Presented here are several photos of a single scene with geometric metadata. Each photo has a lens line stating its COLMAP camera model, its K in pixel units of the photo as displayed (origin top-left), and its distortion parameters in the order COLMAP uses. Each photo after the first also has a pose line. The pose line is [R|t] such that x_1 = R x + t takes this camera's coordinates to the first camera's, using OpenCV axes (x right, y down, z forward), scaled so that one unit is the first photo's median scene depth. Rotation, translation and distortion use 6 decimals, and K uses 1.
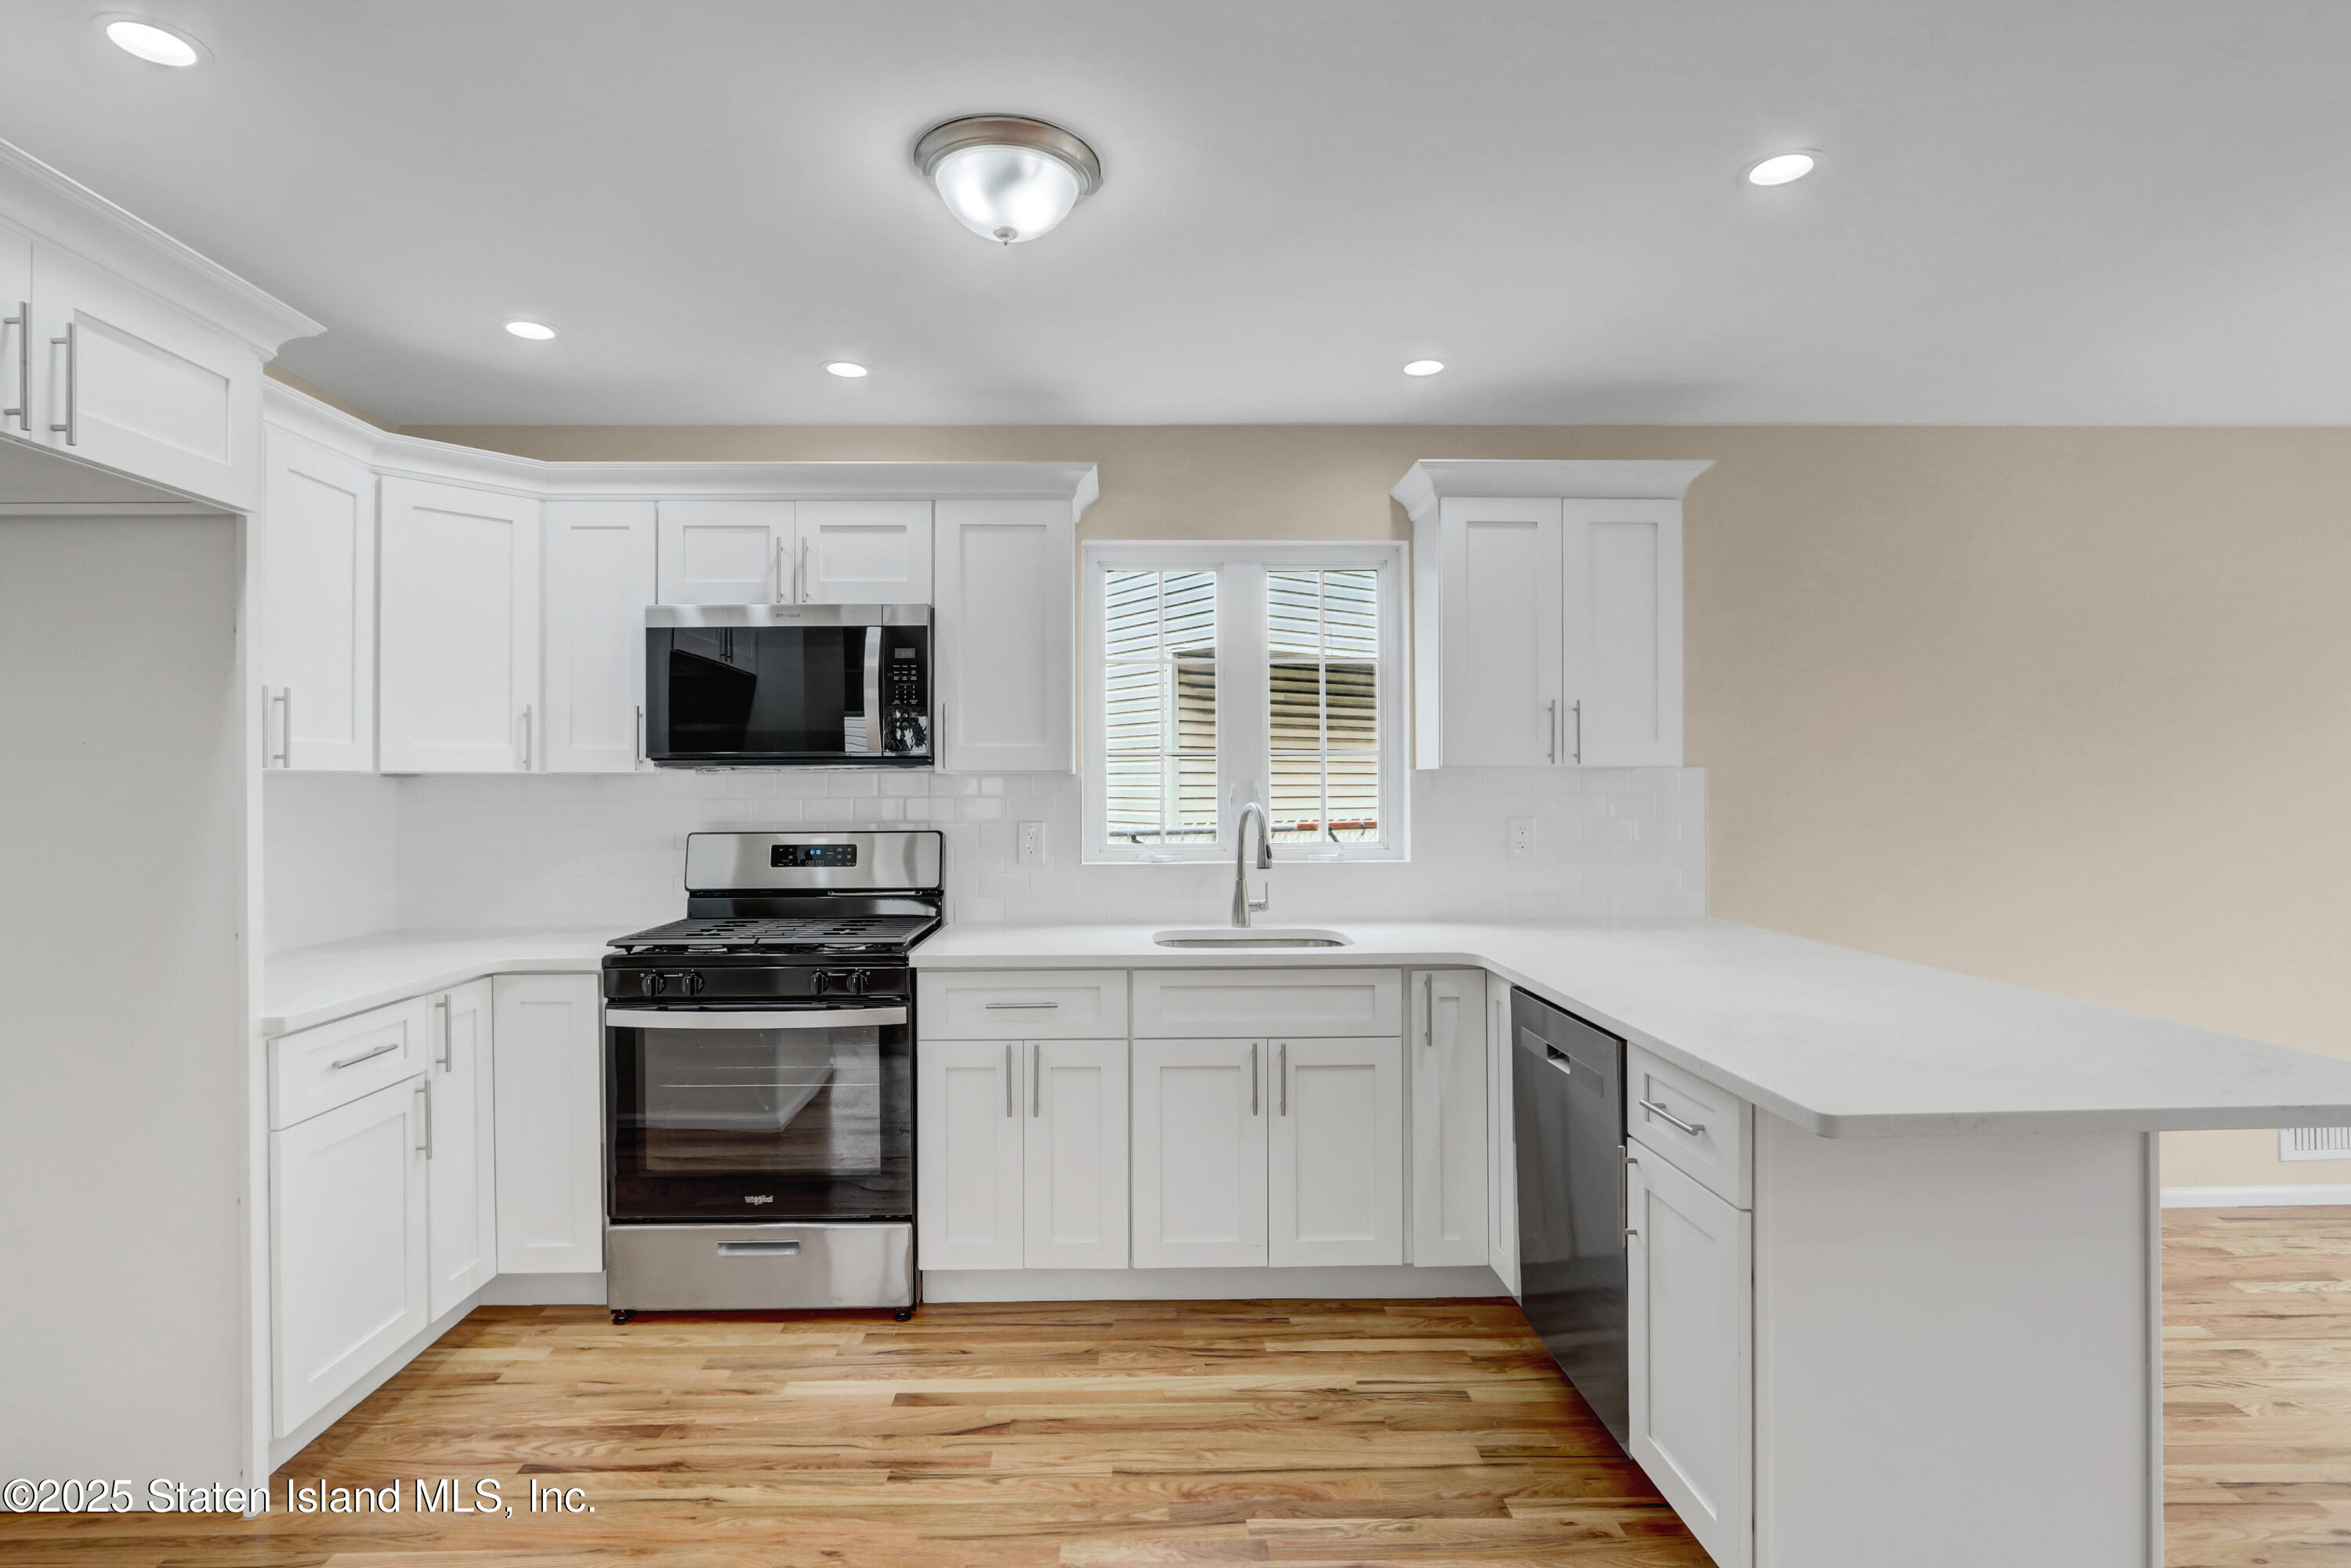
lens RADIAL K [[1168.9, 0, 1122.3], [0, 1168.9, 779.1], [0, 0, 1]] dist [-0.011259, -0.000063]
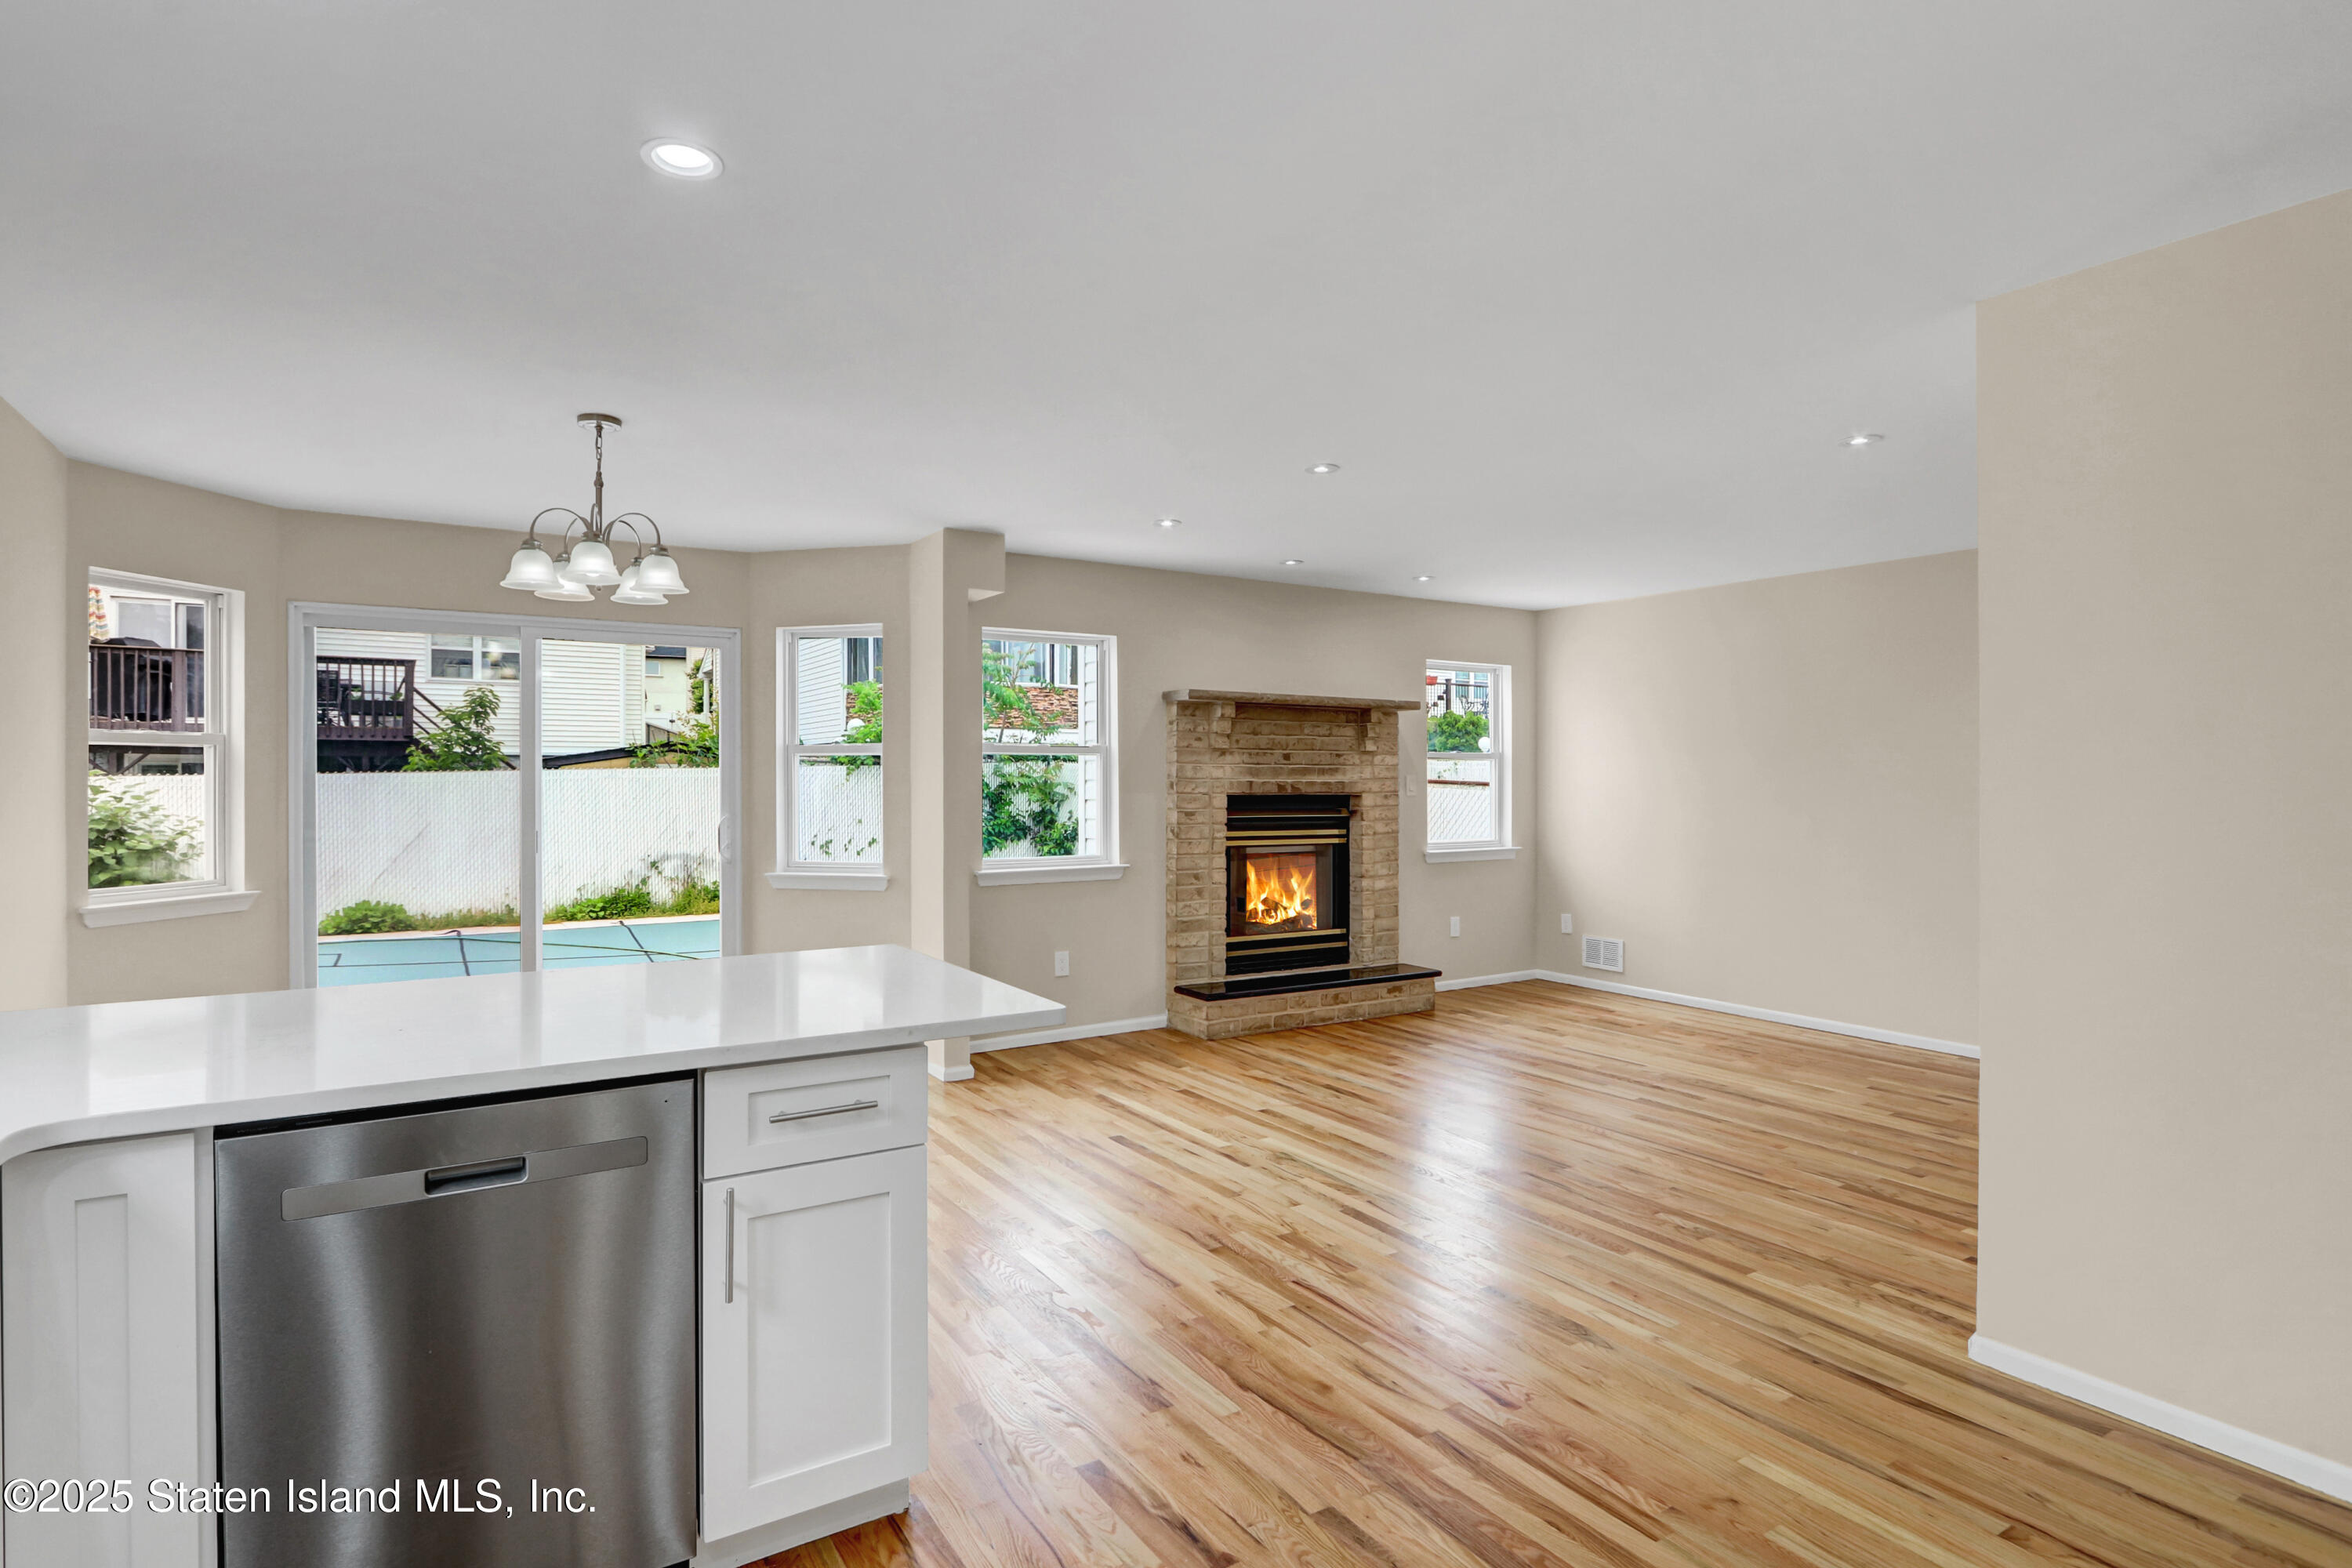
lens RADIAL K [[1171.9, 0, 1143.2], [0, 1171.9, 786.8], [0, 0, 1]] dist [-0.010497, 0.000041]
pose [[-0.515852, 0.000097, 0.856677, -0.352643], [-0.004679, 0.999985, -0.002931, 0.007541], [-0.856665, -0.005520, -0.515844, 0.846306]]
